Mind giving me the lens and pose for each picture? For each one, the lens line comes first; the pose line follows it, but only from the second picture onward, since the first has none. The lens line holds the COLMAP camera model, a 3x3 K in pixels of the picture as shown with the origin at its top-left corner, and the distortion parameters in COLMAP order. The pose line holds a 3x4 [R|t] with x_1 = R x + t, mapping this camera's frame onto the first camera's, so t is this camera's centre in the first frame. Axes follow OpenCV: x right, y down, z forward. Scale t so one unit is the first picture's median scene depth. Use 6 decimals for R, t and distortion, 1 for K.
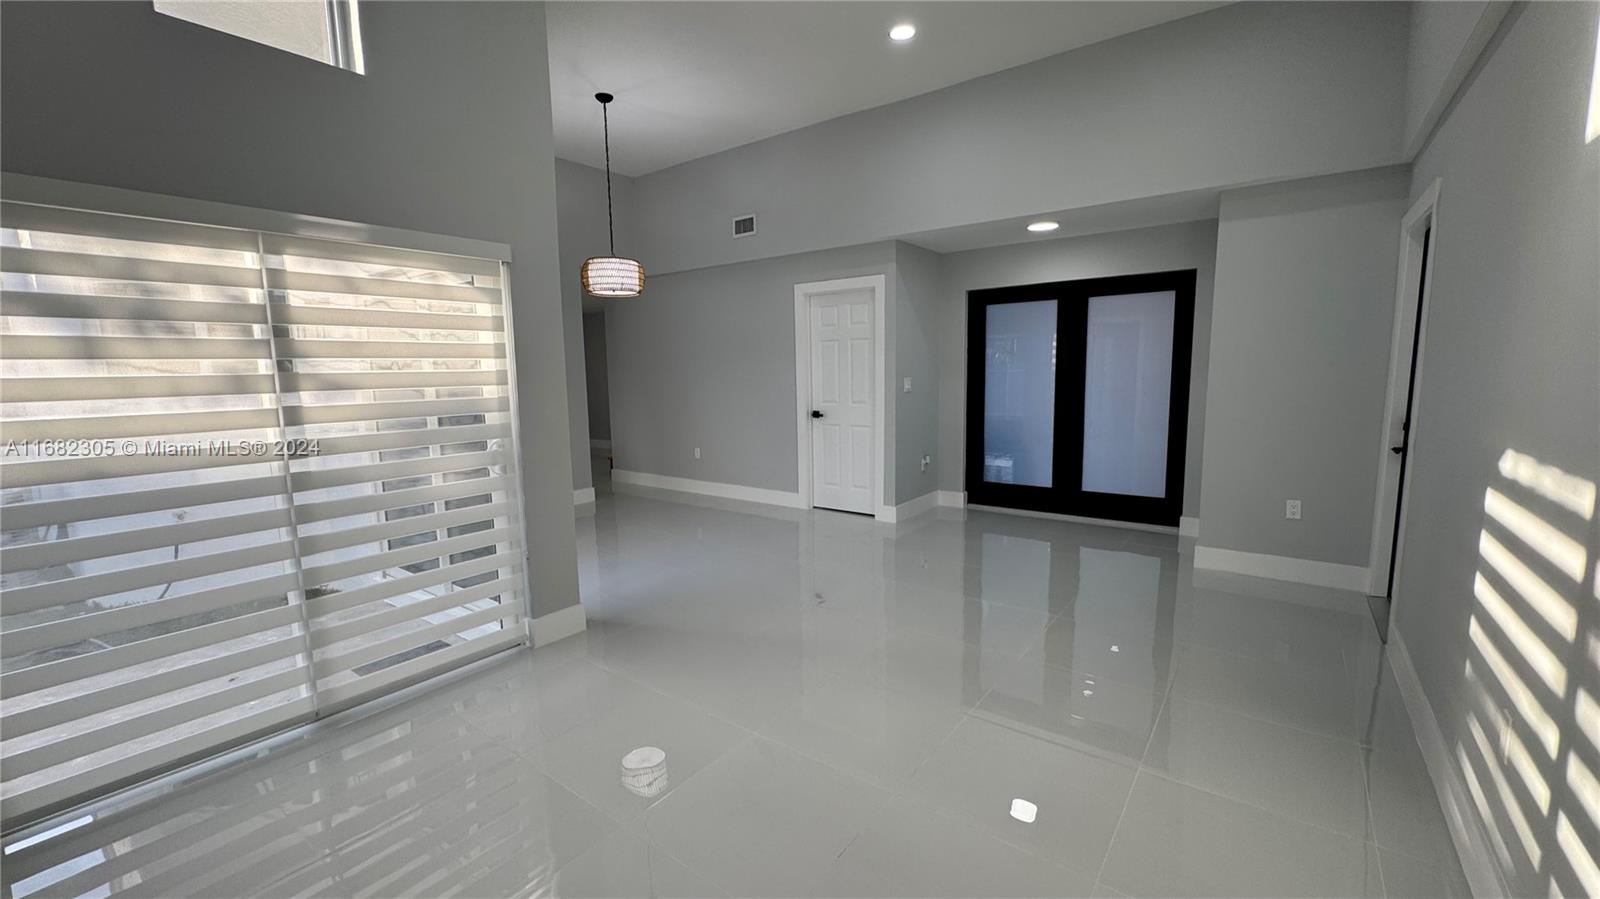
lens RADIAL K [[639.2, 0, 795.5], [0, 639.2, 451.5], [0, 0, 1]] dist [0.000144, 0.000169]
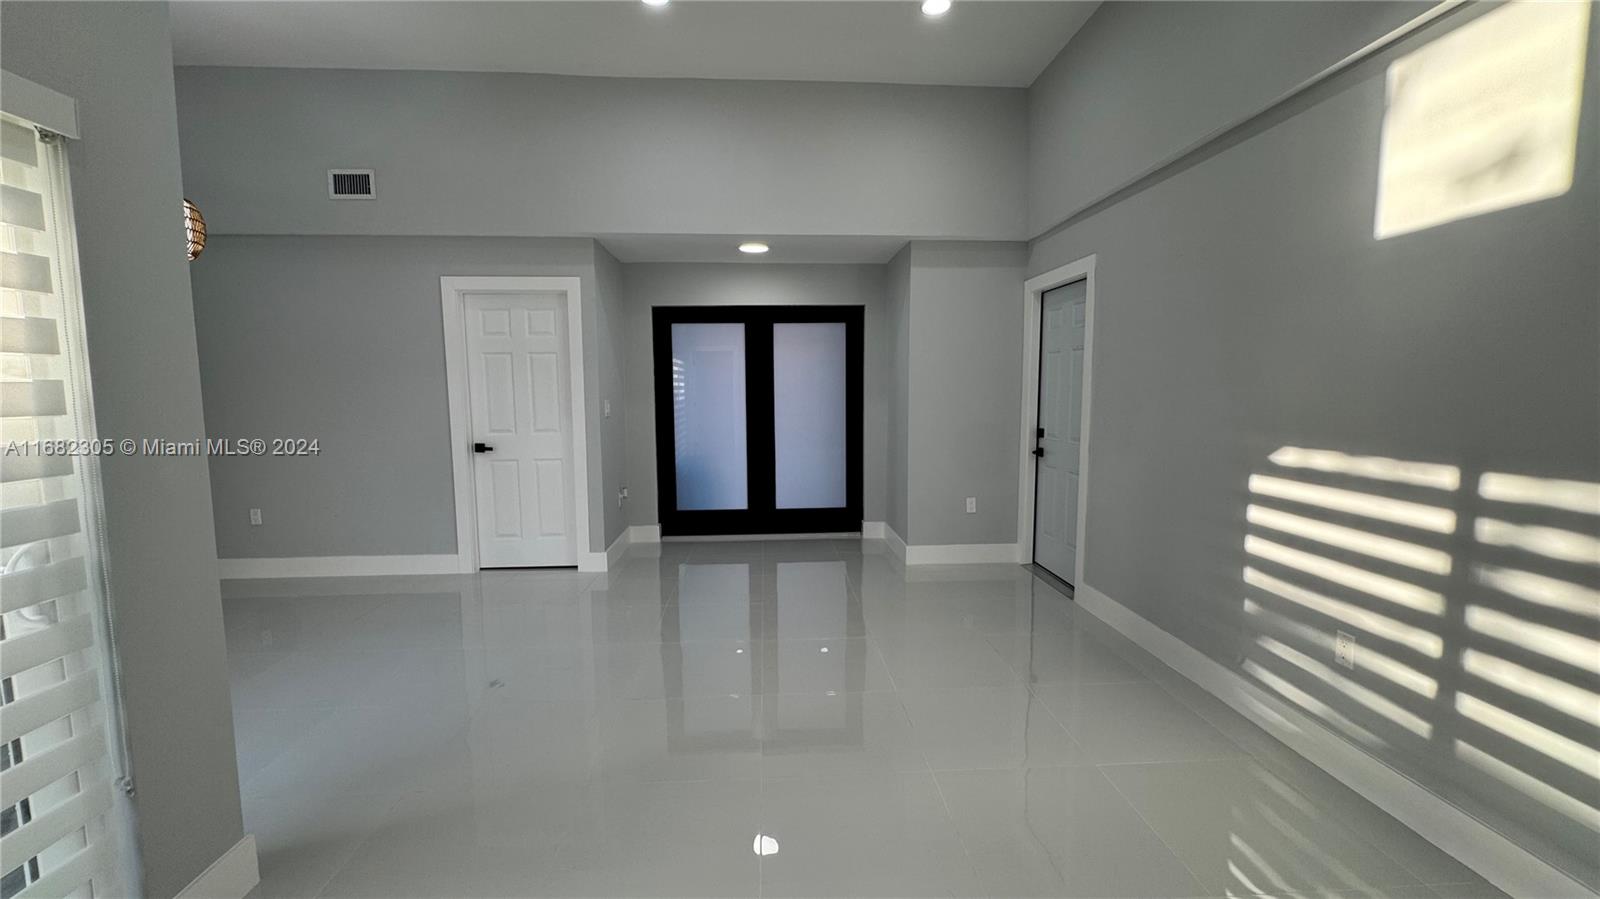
lens RADIAL K [[639.2, 0, 795.5], [0, 639.2, 451.5], [0, 0, 1]] dist [0.000144, 0.000169]
pose [[0.763296, -0.052772, 0.643891, -0.190914], [0.076588, 0.997022, -0.009076, -0.019624], [-0.641494, 0.056242, 0.765064, 0.185449]]
